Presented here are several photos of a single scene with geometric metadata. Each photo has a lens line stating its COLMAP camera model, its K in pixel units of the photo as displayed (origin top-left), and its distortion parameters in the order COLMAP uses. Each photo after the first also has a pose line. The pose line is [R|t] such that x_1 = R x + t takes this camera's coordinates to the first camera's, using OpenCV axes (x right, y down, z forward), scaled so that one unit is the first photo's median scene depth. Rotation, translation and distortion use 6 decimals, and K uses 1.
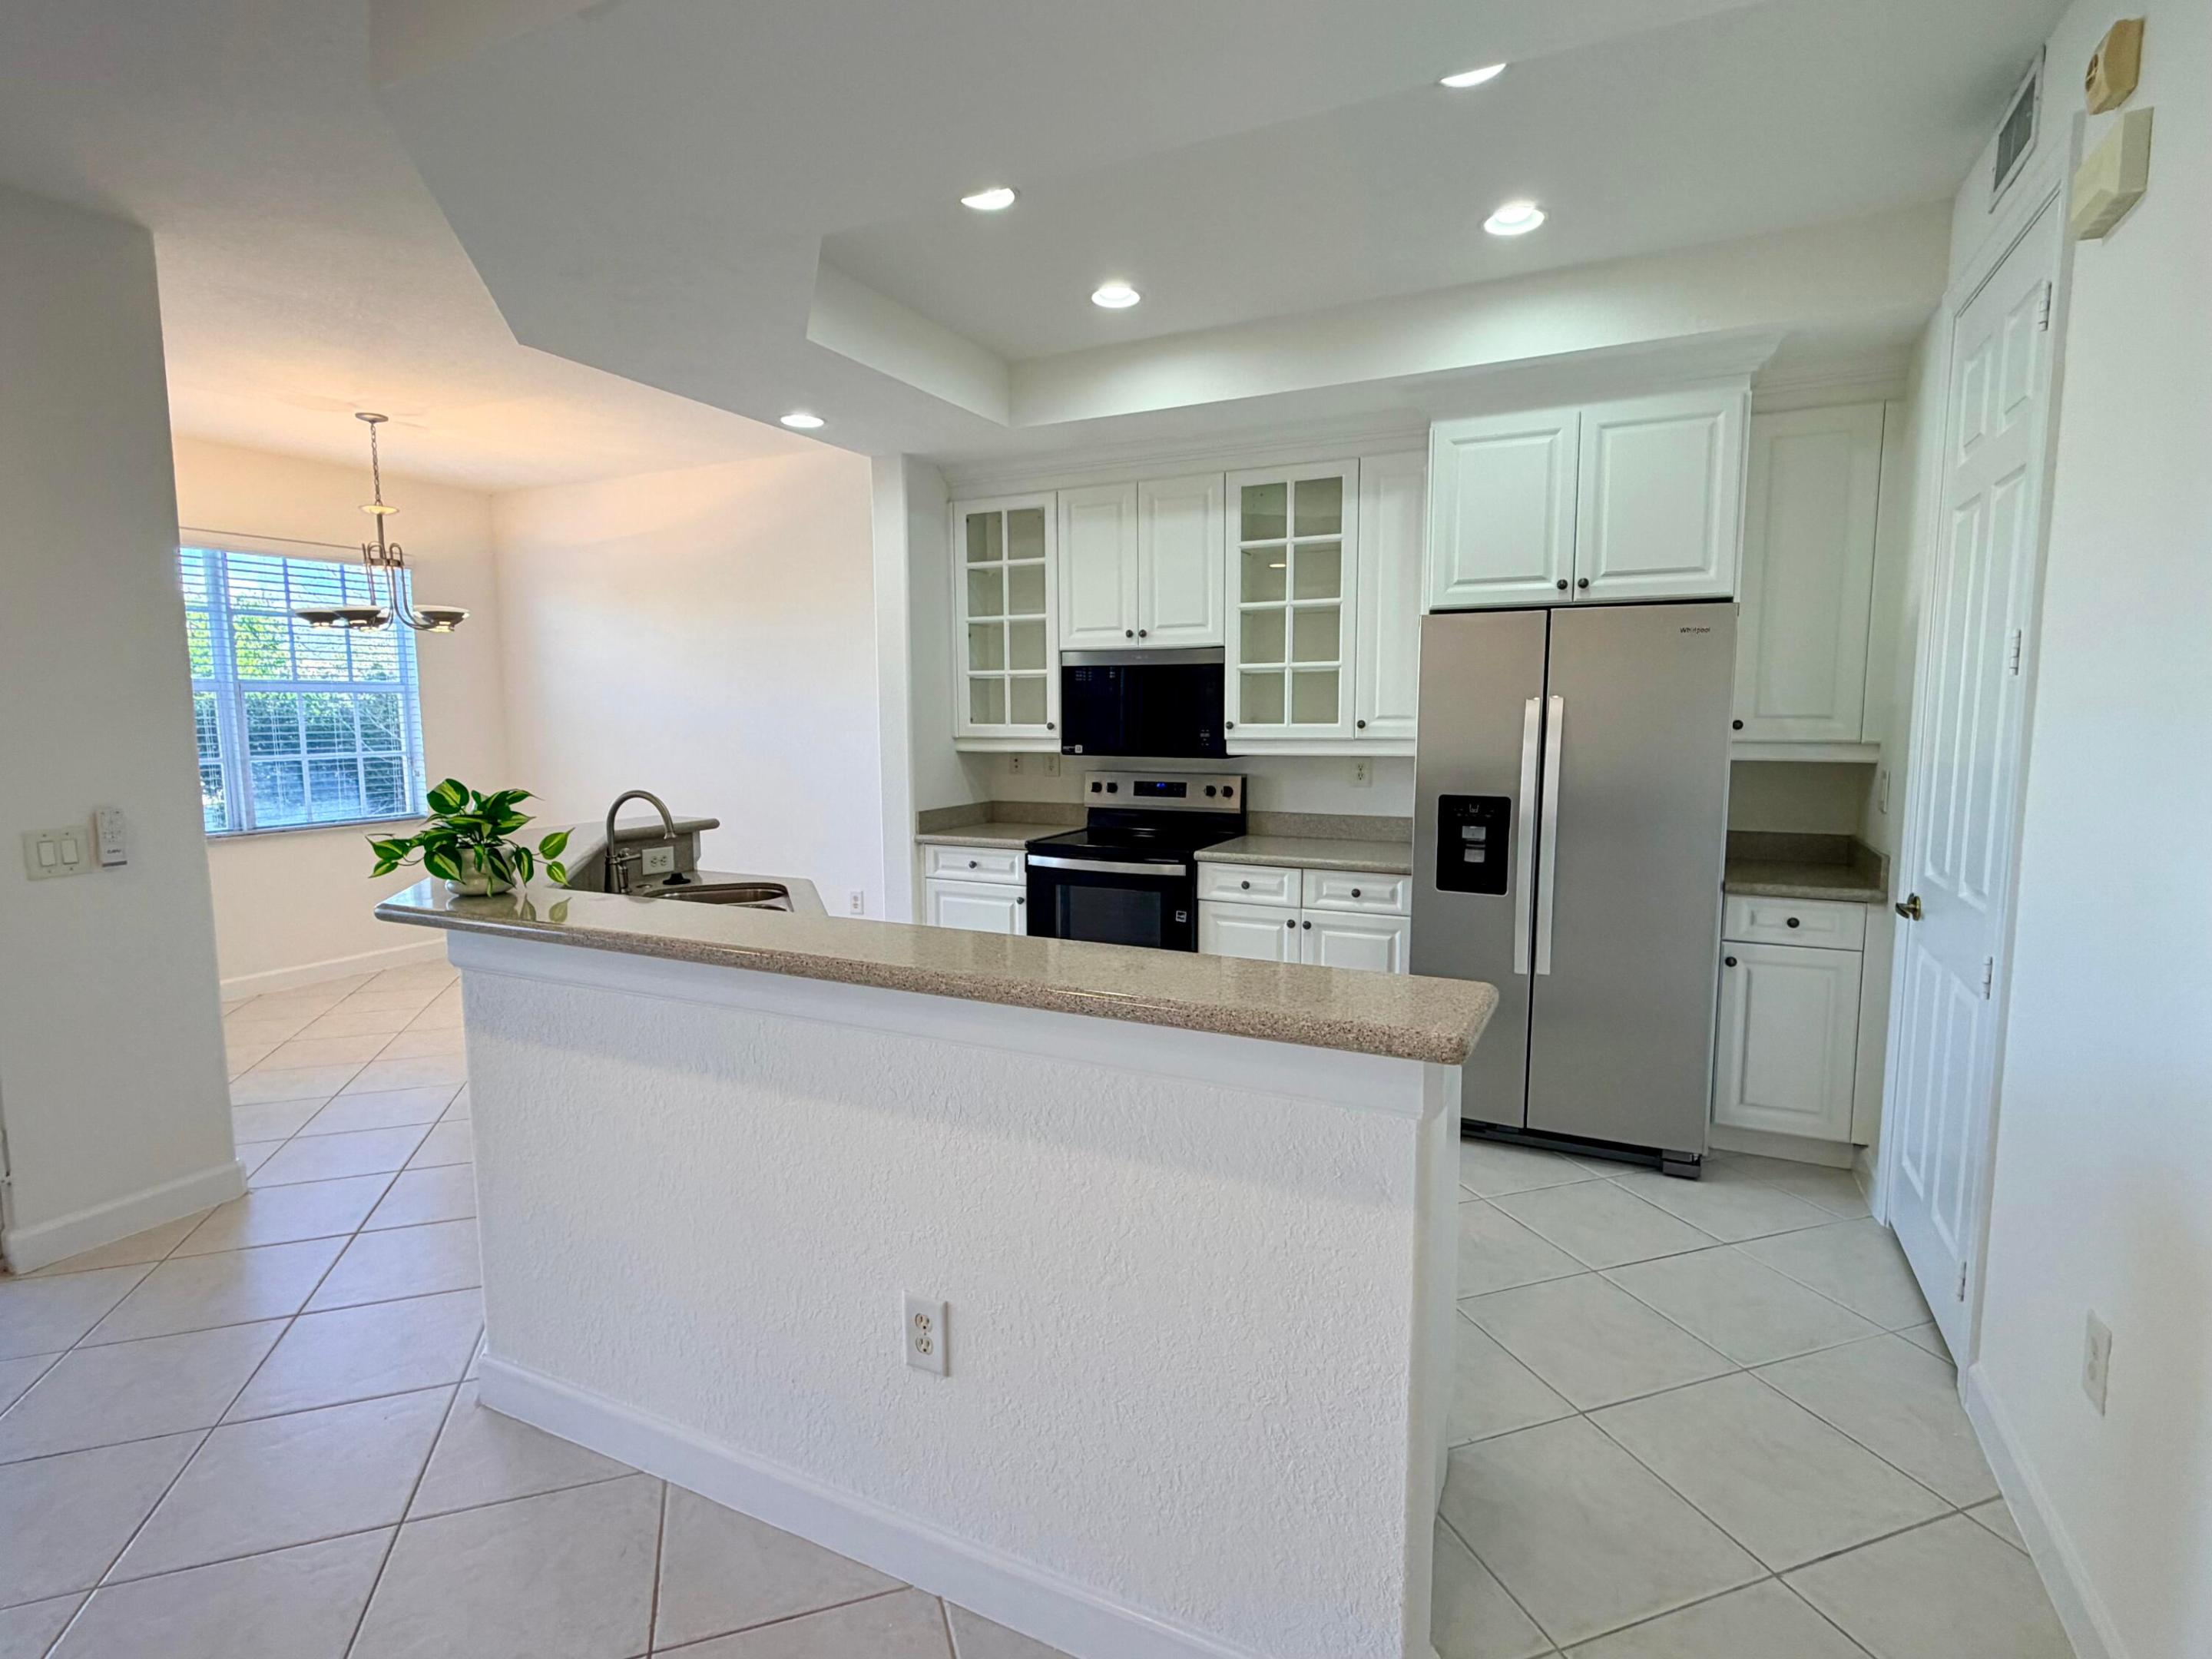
lens RADIAL K [[1088.8, 0, 1104.3], [0, 1088.8, 826.2], [0, 0, 1]] dist [0.000122, -0.000073]
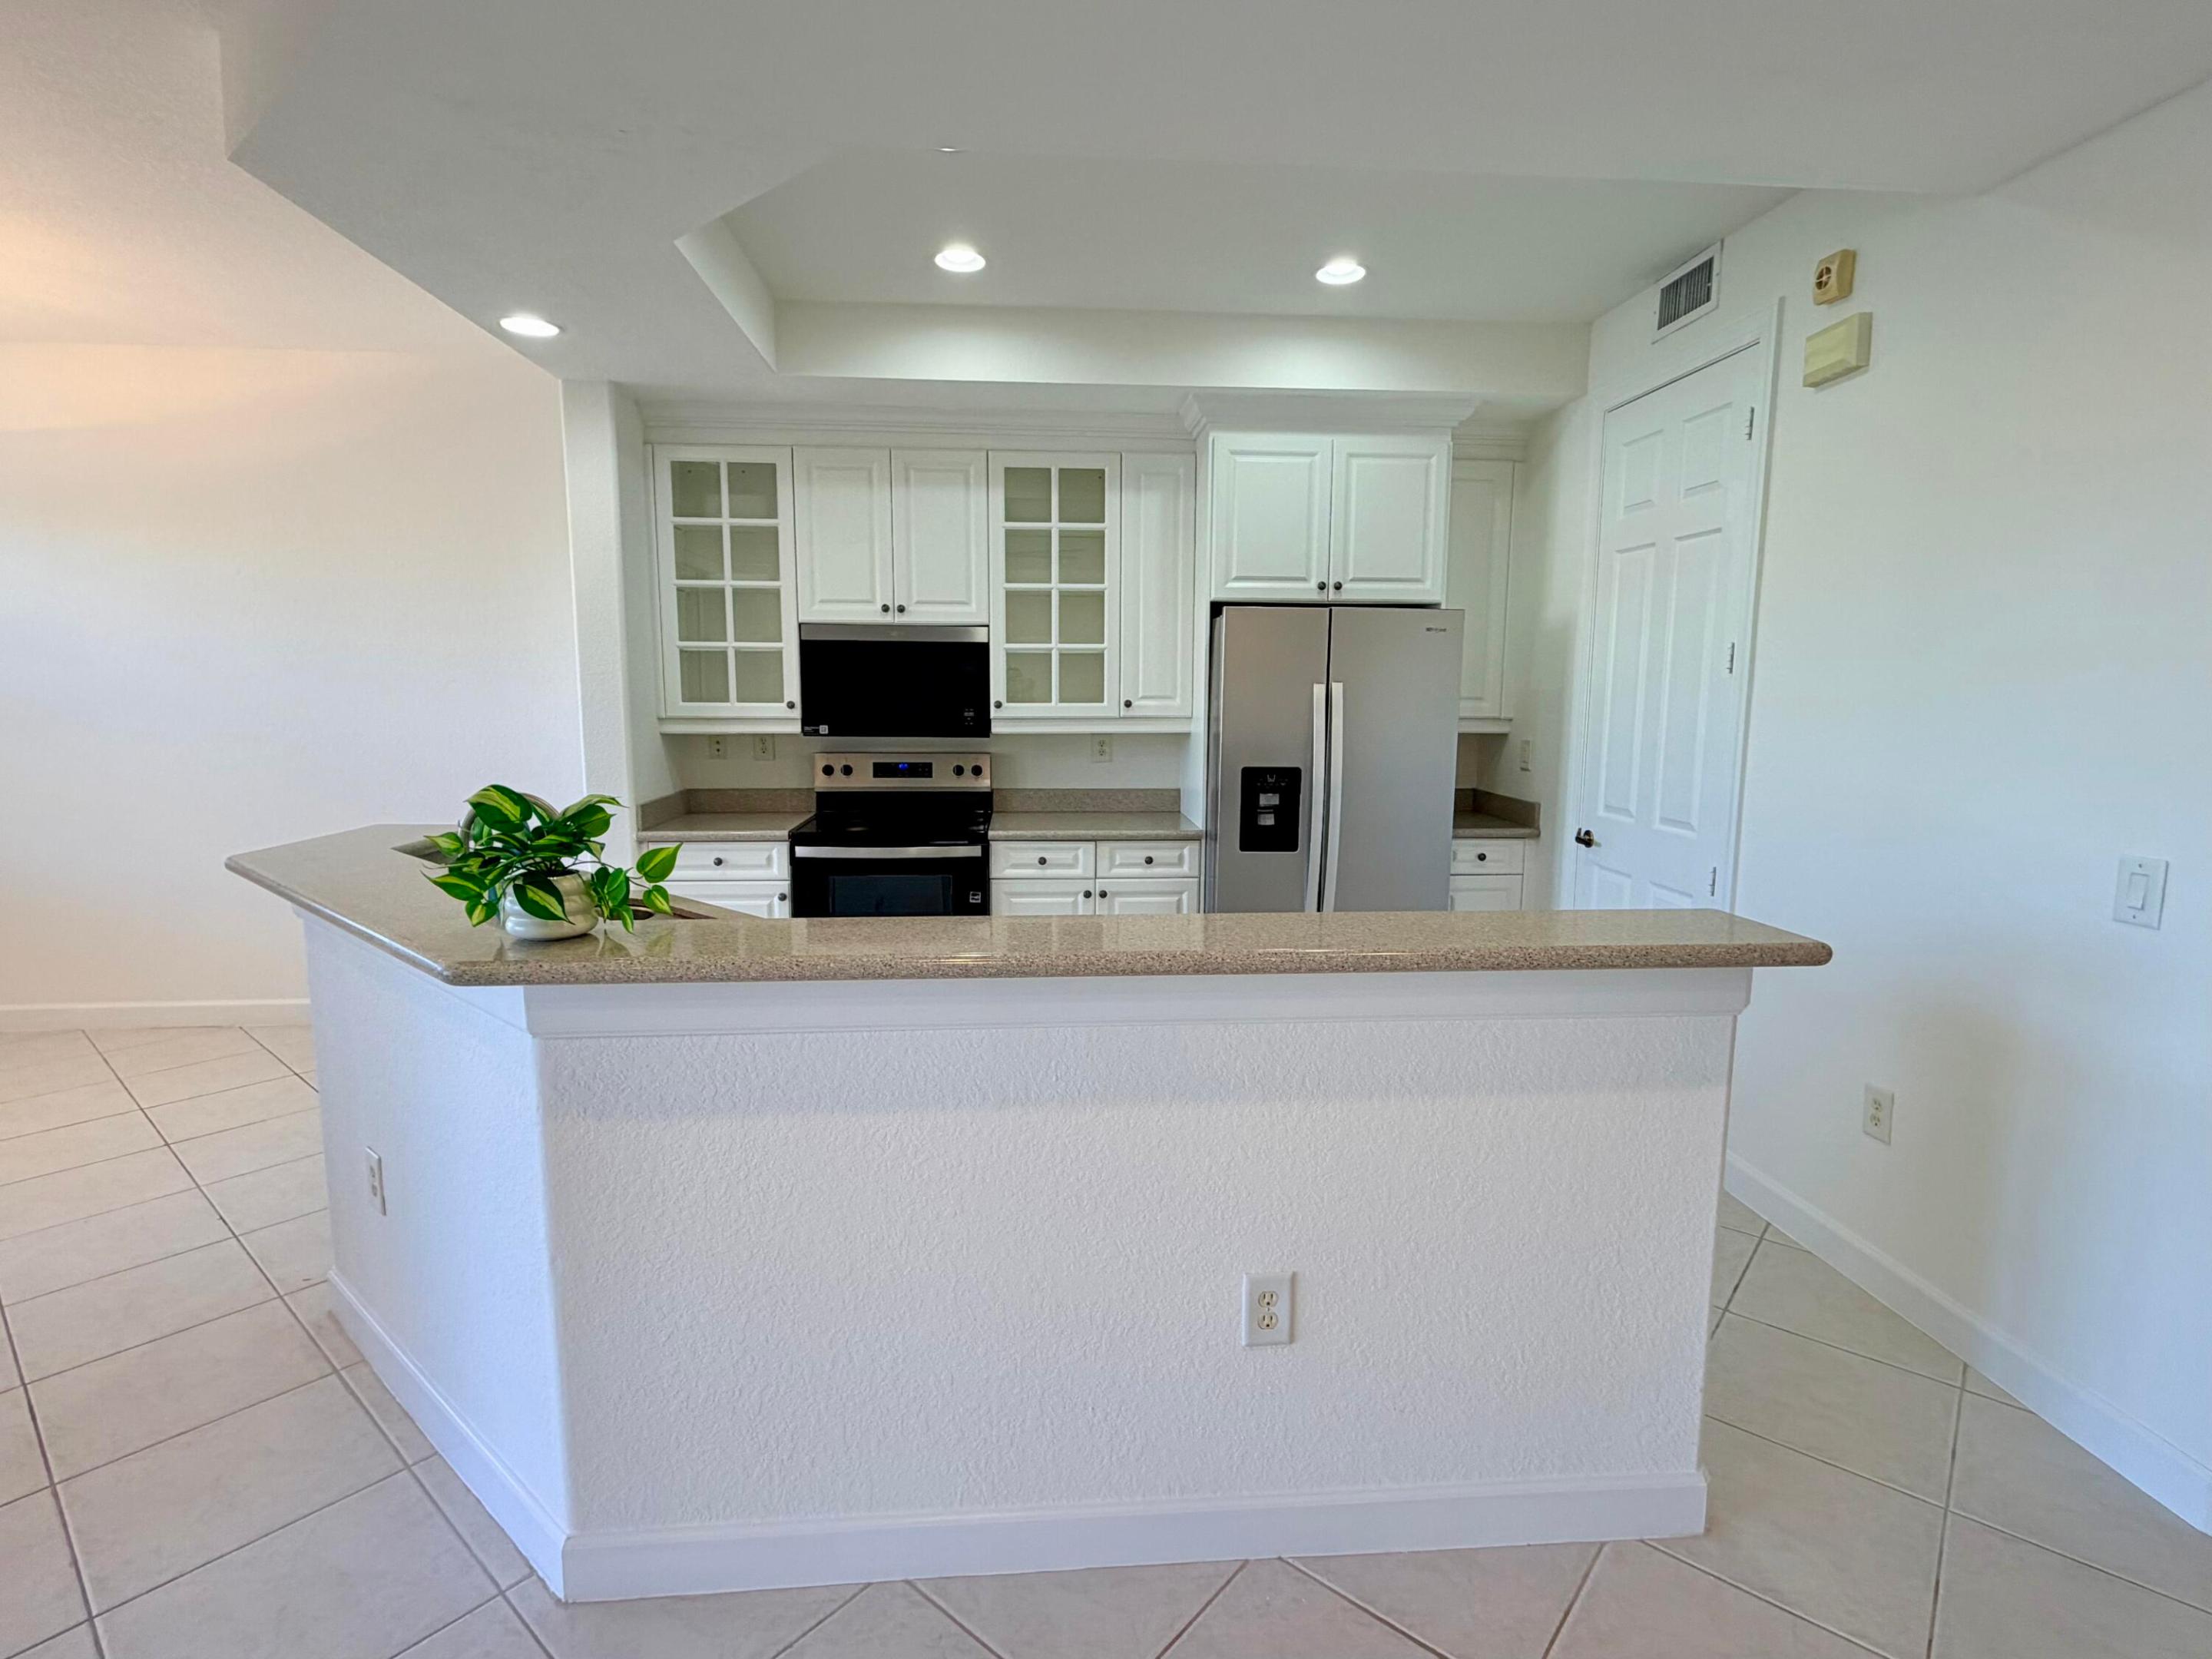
lens RADIAL K [[1088.8, 0, 1104.3], [0, 1088.8, 826.2], [0, 0, 1]] dist [0.000122, -0.000073]
pose [[0.860002, -0.057266, 0.507067, -0.325177], [0.045271, 0.998327, 0.035966, -0.012332], [-0.508278, -0.007975, 0.861156, 0.083655]]
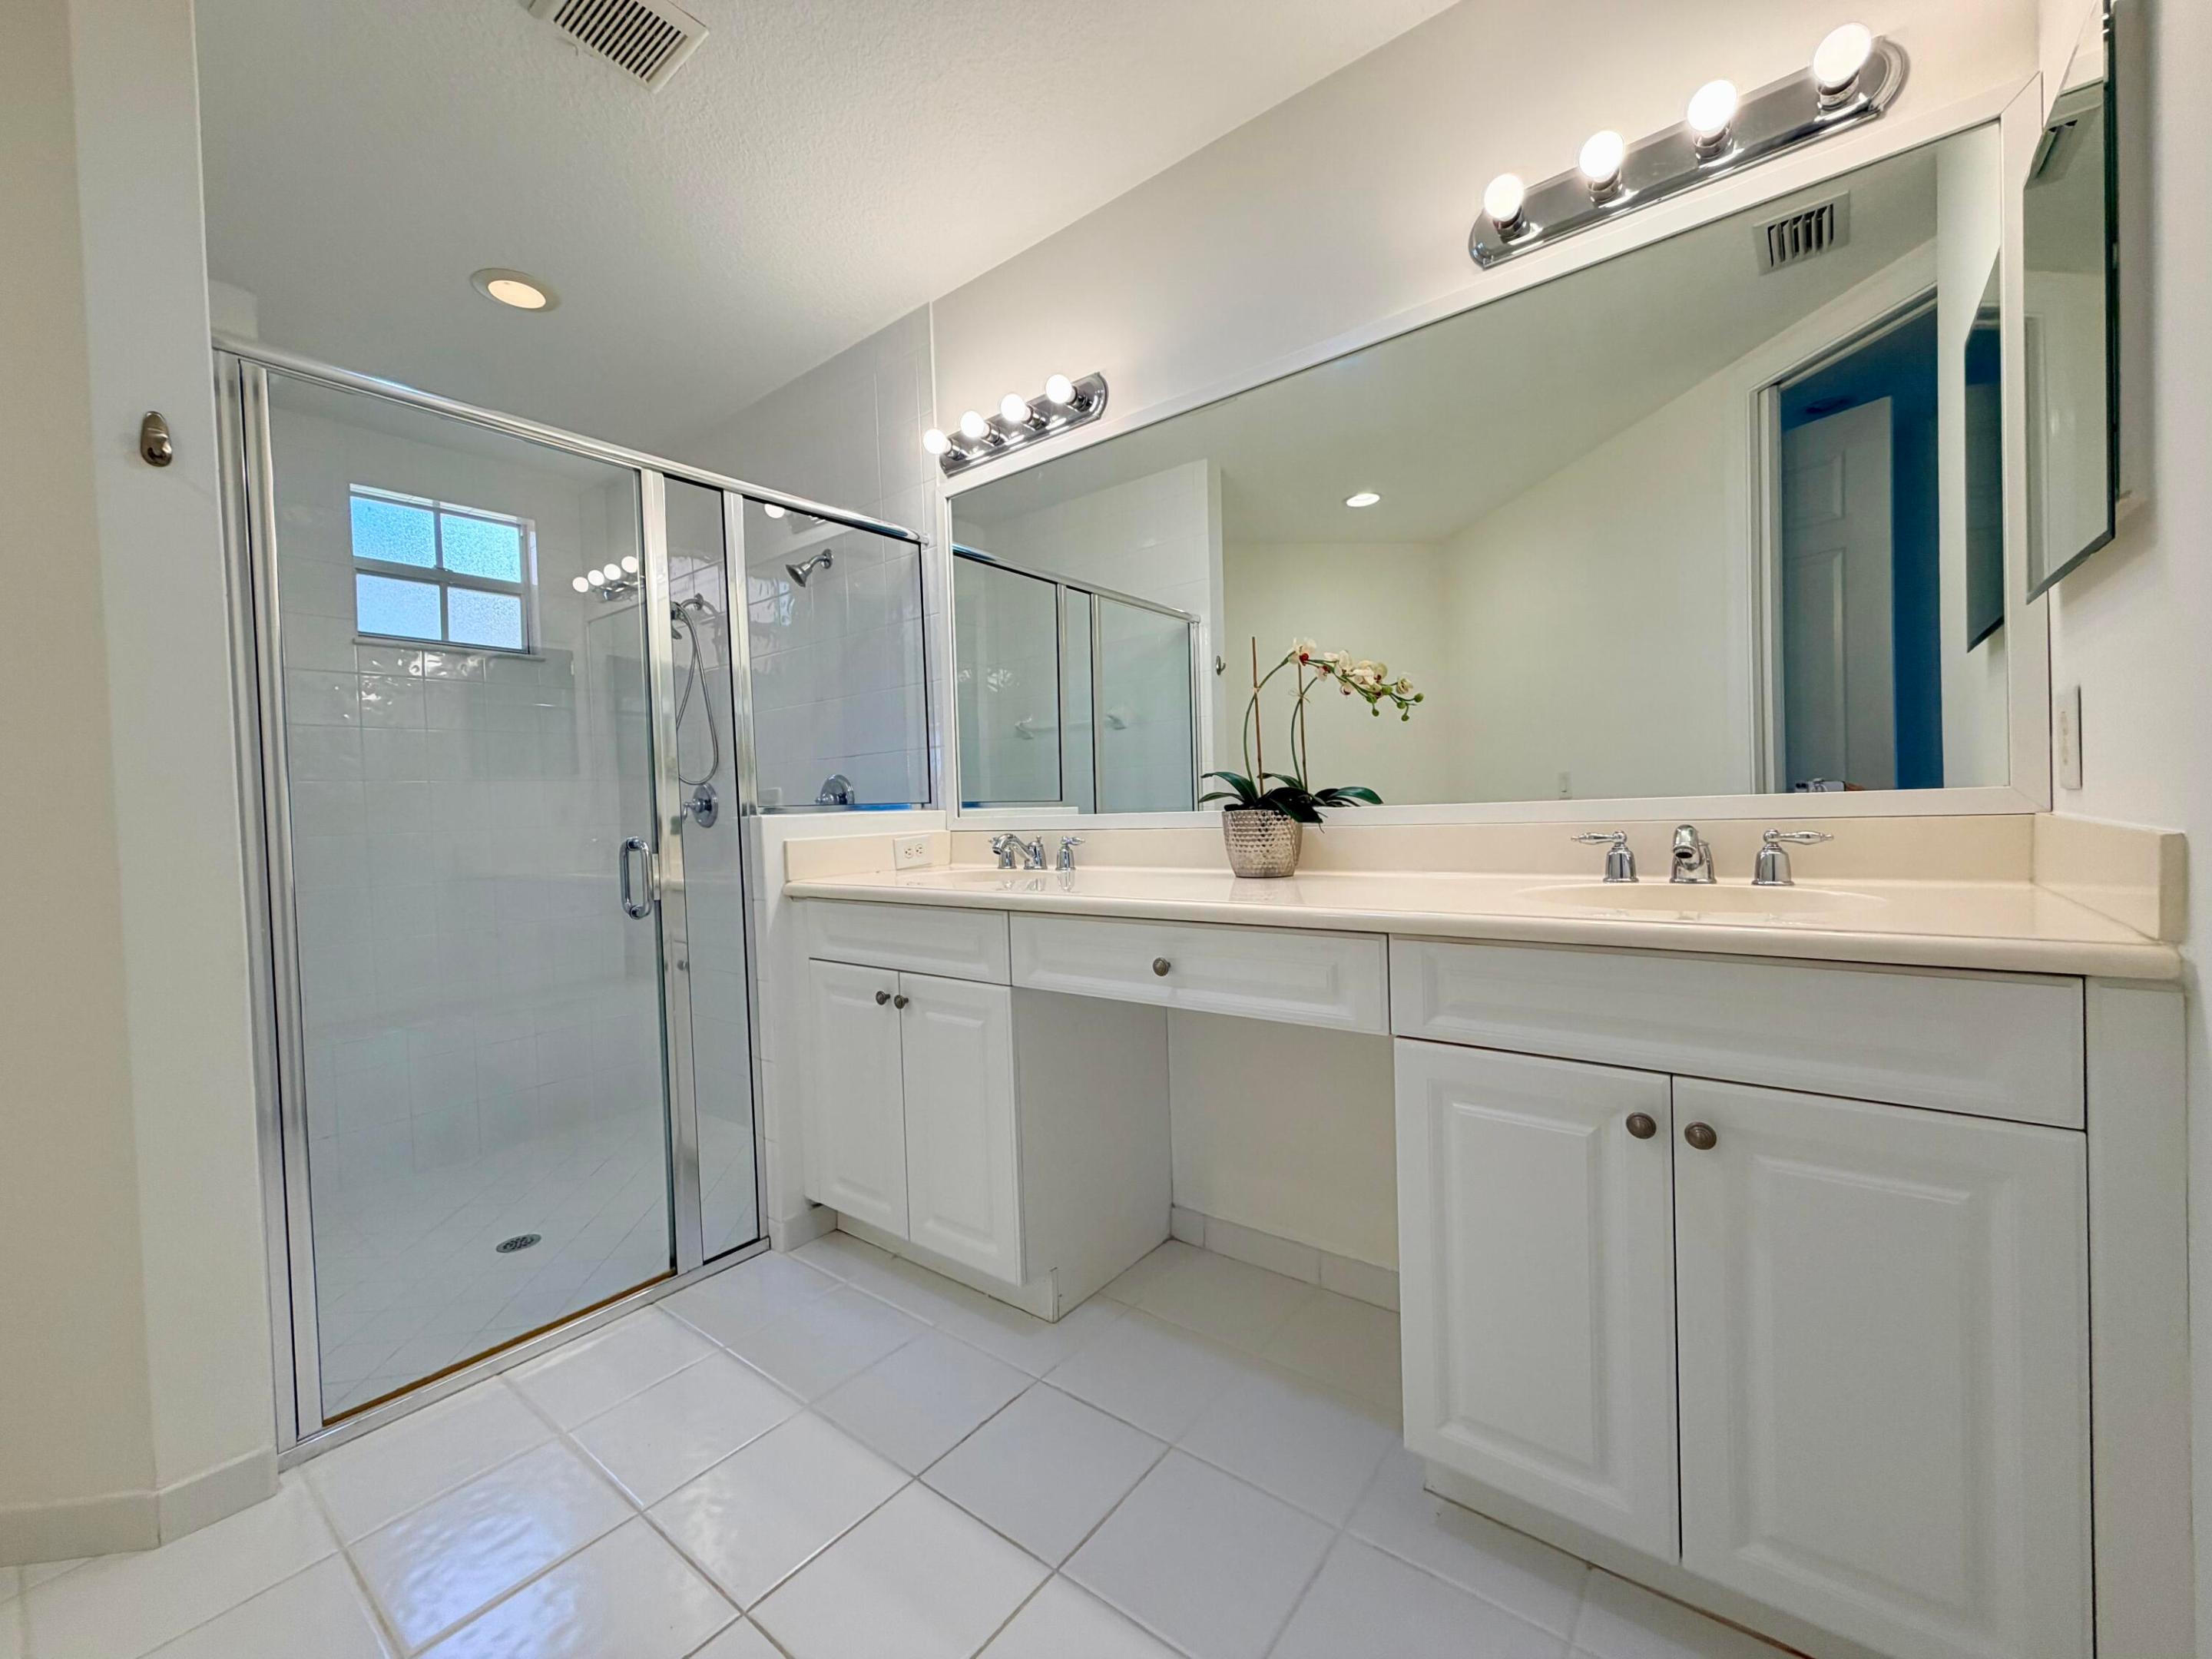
lens RADIAL K [[885.4, 0, 1101.9], [0, 885.4, 827.4], [0, 0, 1]] dist [0.000565, 0.000228]
pose [[0.978277, -0.022795, -0.206044, 0.067196], [0.006052, 0.996653, -0.081527, 0.020854], [0.207213, 0.078509, 0.975141, 0.666873]]
